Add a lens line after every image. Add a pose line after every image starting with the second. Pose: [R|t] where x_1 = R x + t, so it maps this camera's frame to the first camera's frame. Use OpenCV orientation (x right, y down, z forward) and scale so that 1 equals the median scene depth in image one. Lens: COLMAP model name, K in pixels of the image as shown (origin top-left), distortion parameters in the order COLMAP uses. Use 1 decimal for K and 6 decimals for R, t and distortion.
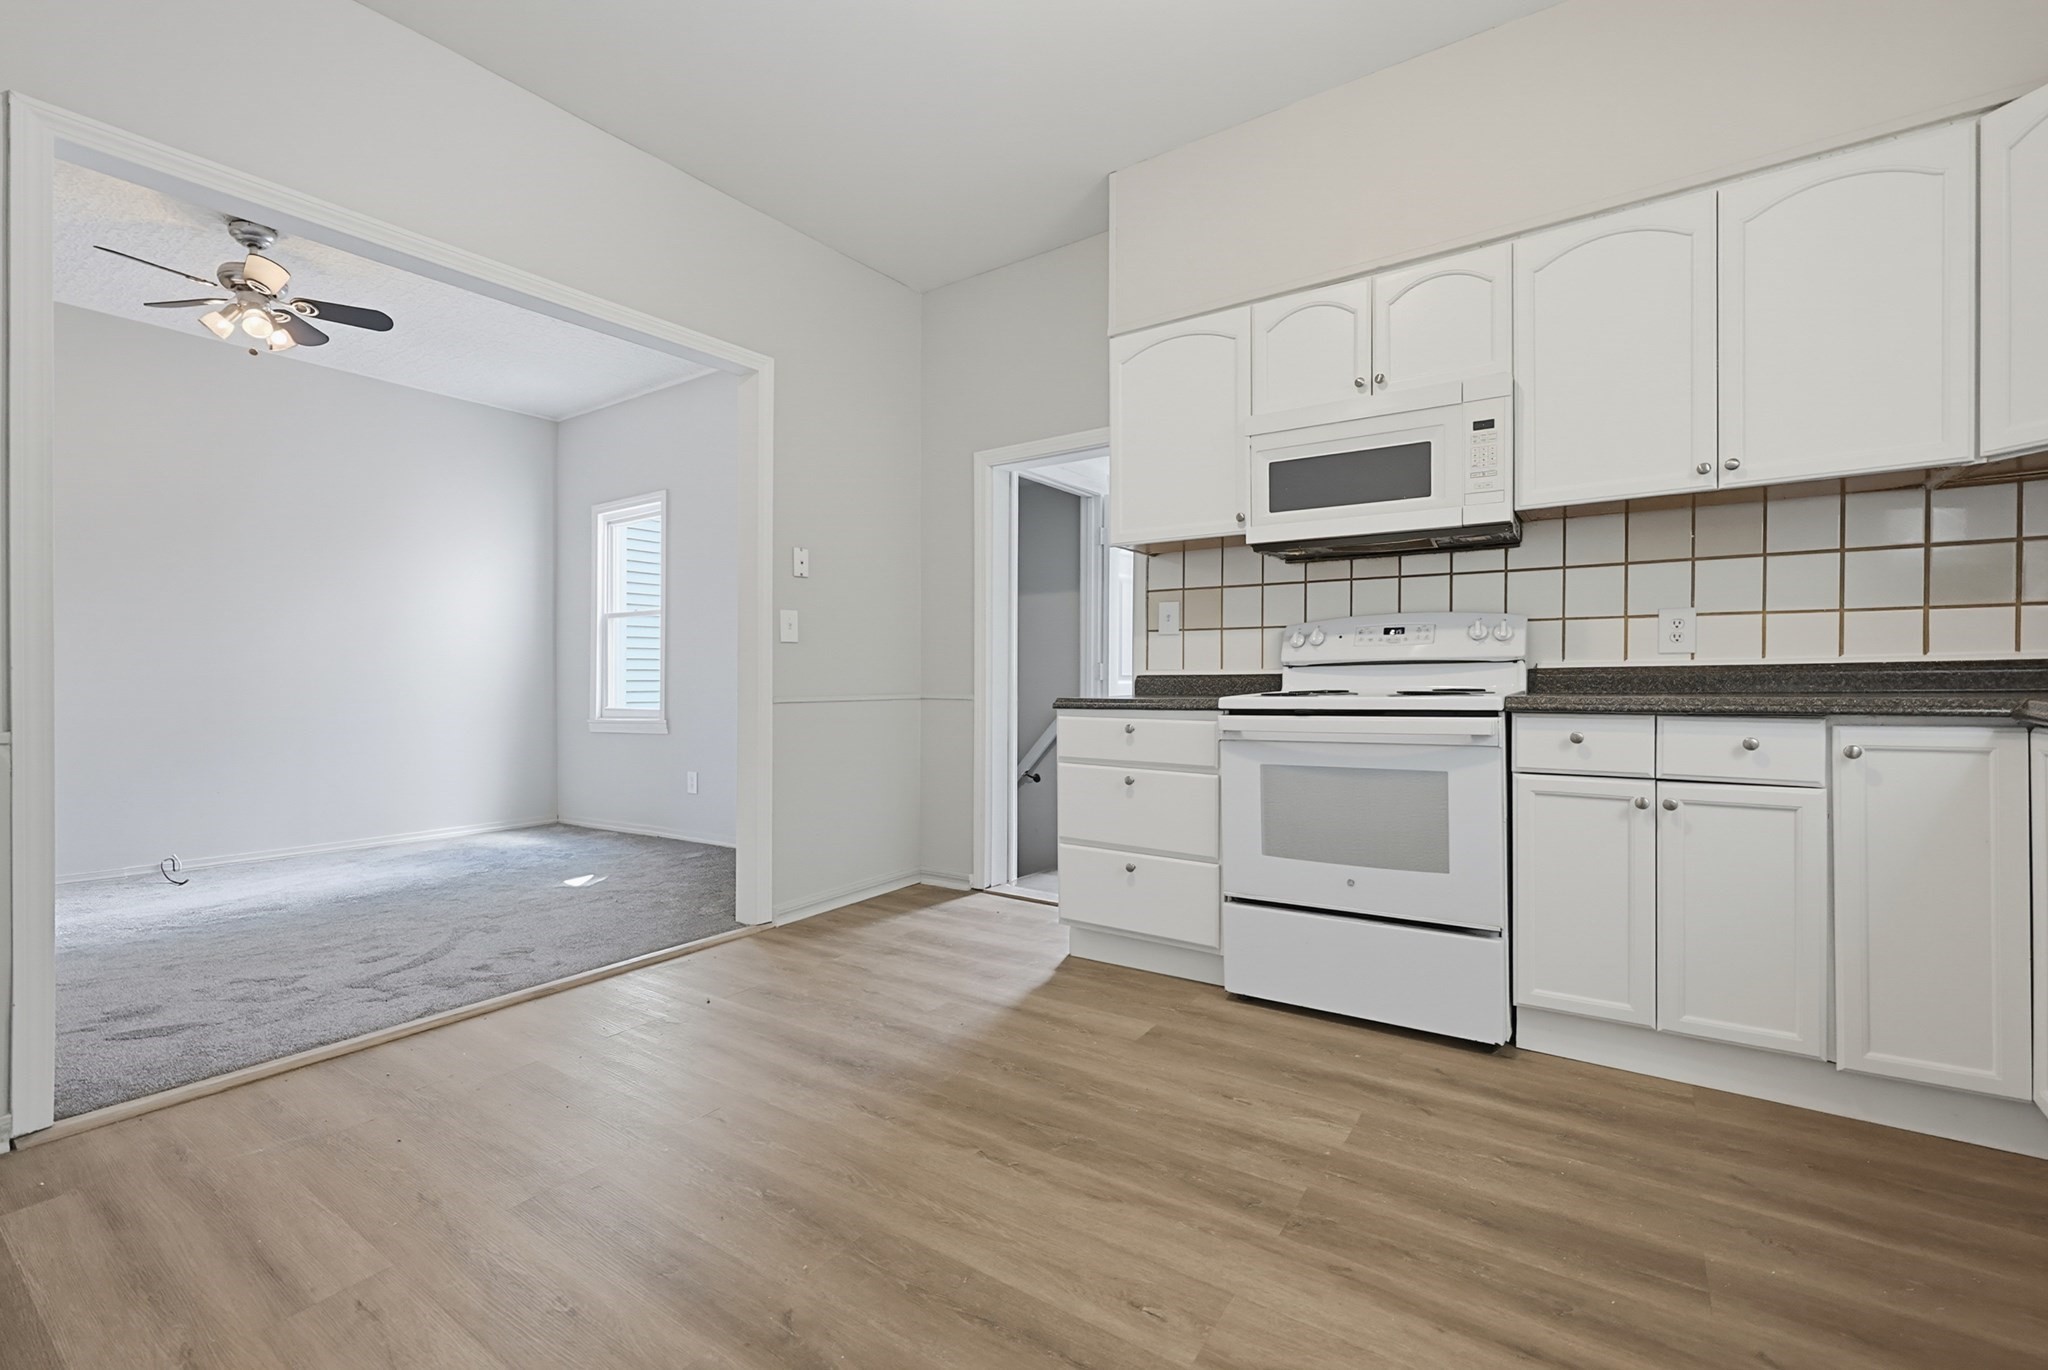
lens RADIAL K [[873.5, 0, 1024.0], [0, 873.5, 685.0], [0, 0, 1]] dist [-0.000714, 0.000176]
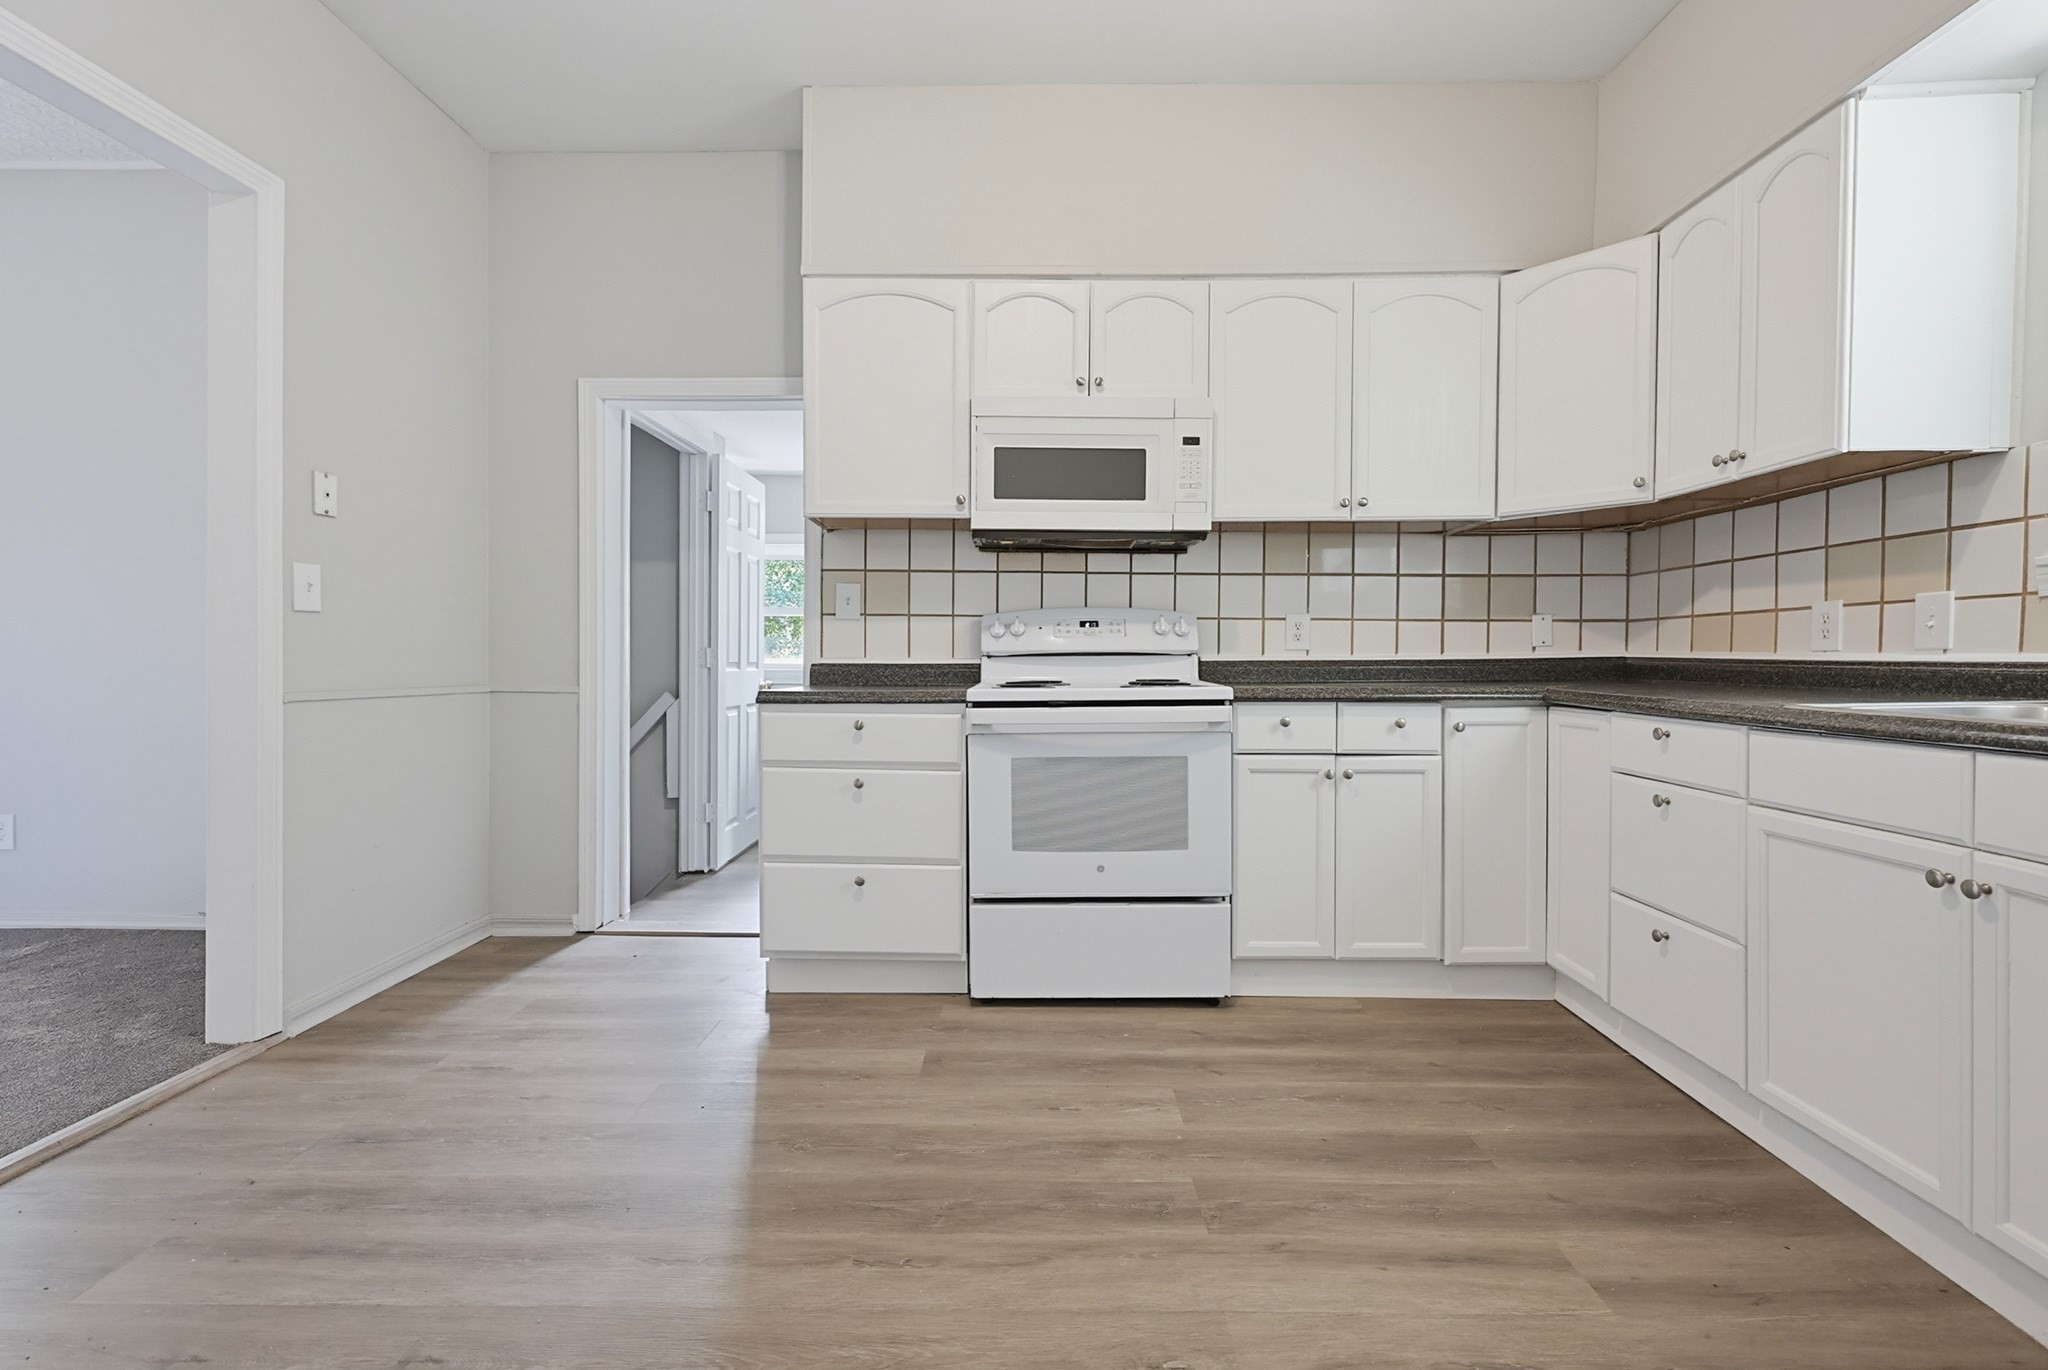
lens RADIAL K [[889.7, 0, 1030.1], [0, 889.7, 679.9], [0, 0, 1]] dist [-0.001416, 0.000365]
pose [[0.830115, -0.003181, 0.557583, -0.261897], [-0.002201, 0.999957, 0.008981, -0.004751], [-0.557588, -0.008683, 0.830073, 0.168014]]
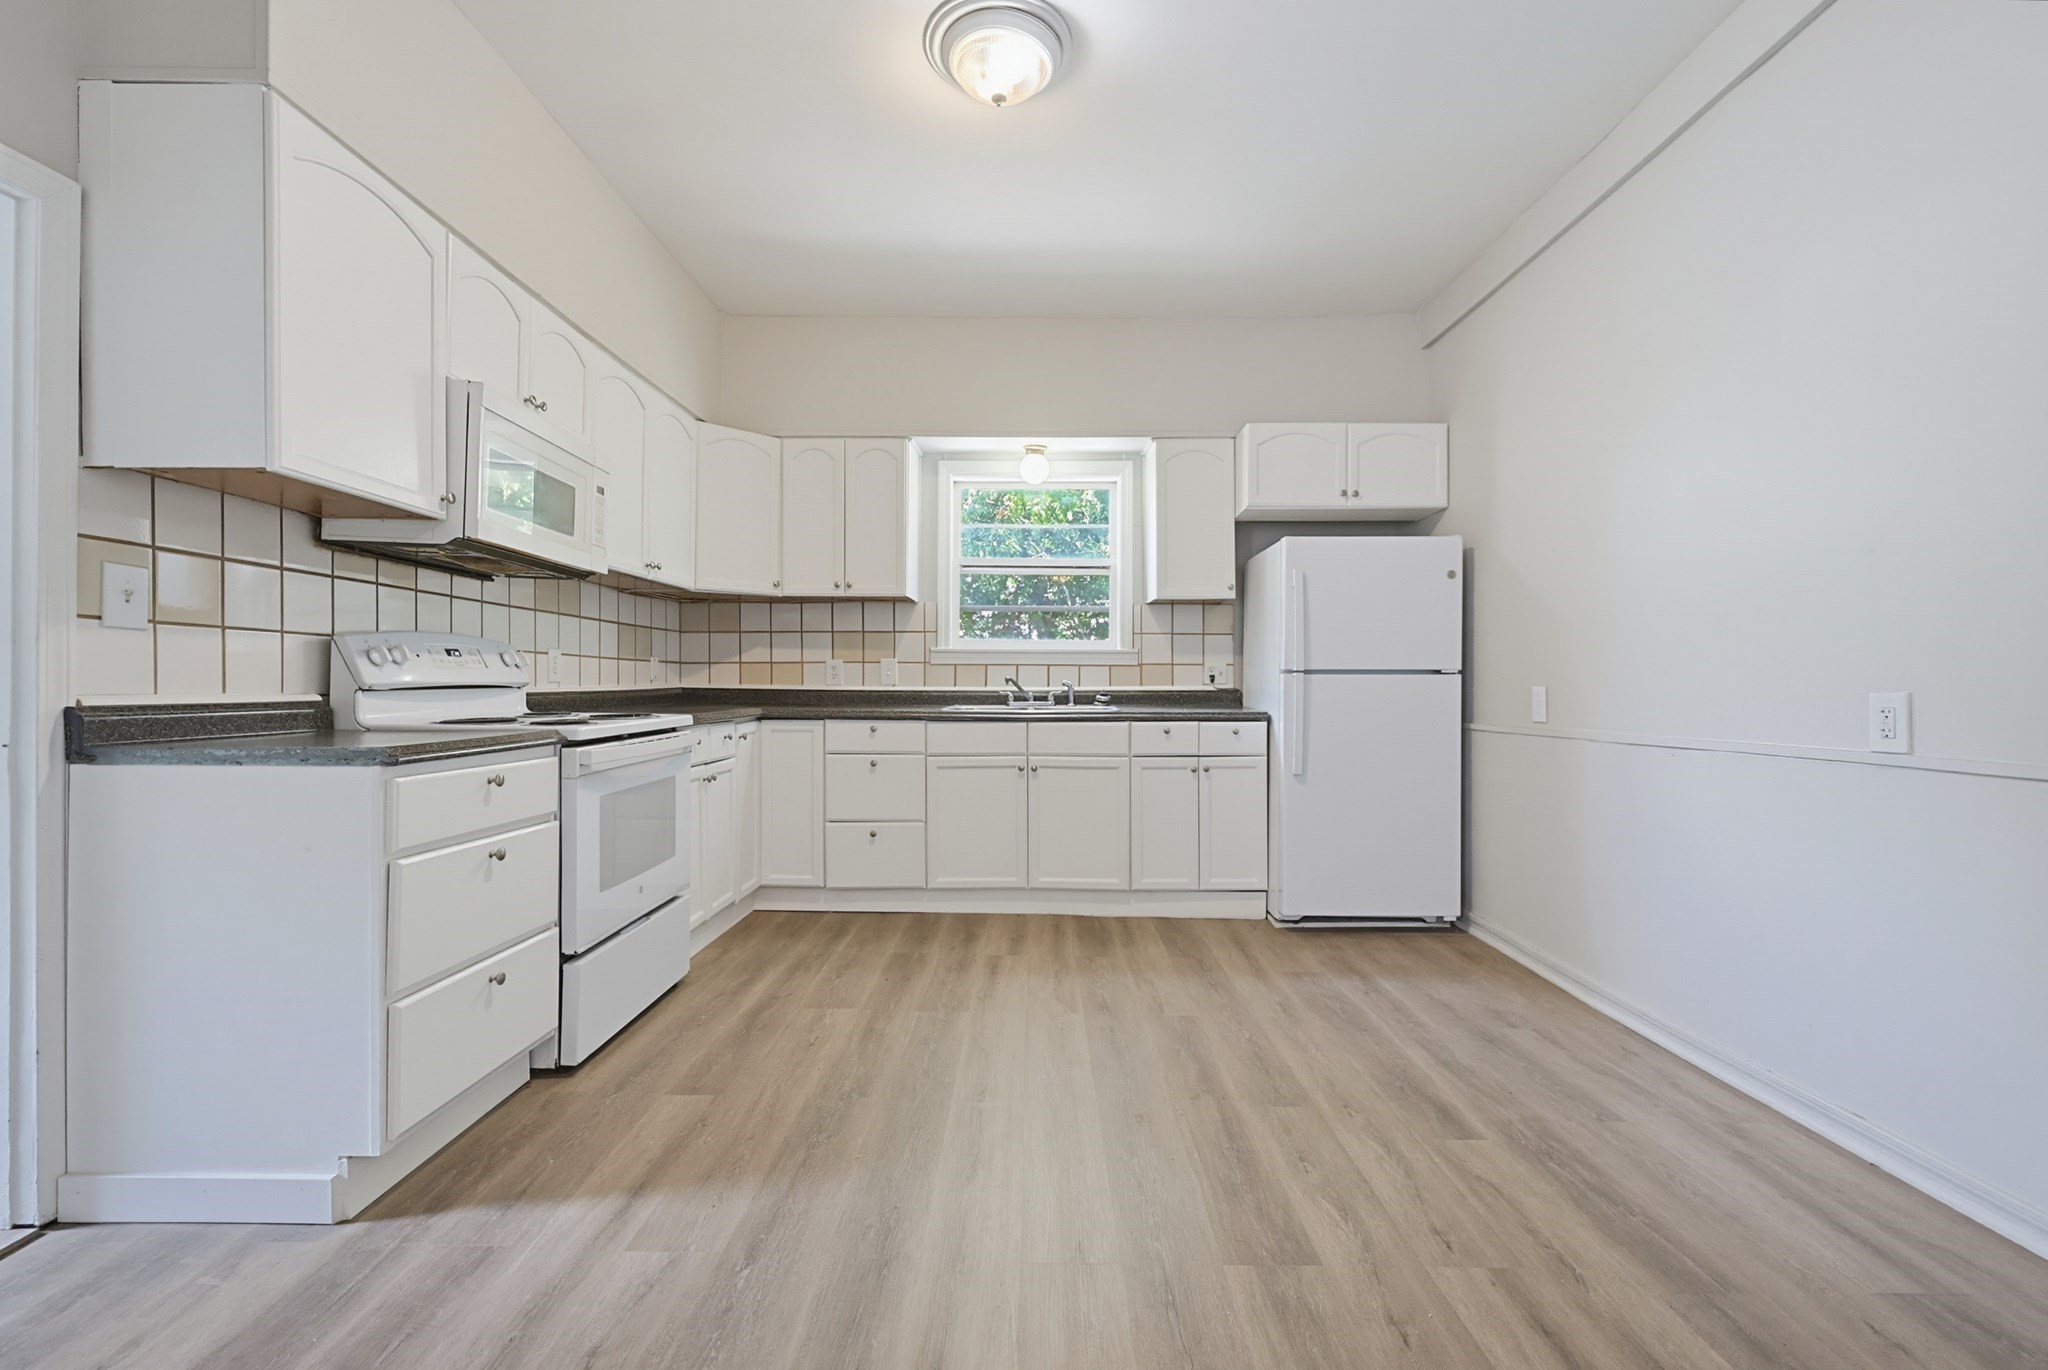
lens RADIAL K [[889.7, 0, 1030.1], [0, 889.7, 679.9], [0, 0, 1]] dist [-0.001416, 0.000365]
pose [[-0.560501, 0.012012, 0.828067, -0.778963], [0.012299, 0.999905, -0.006180, -0.022387], [-0.828062, 0.006720, -0.560596, 1.149475]]
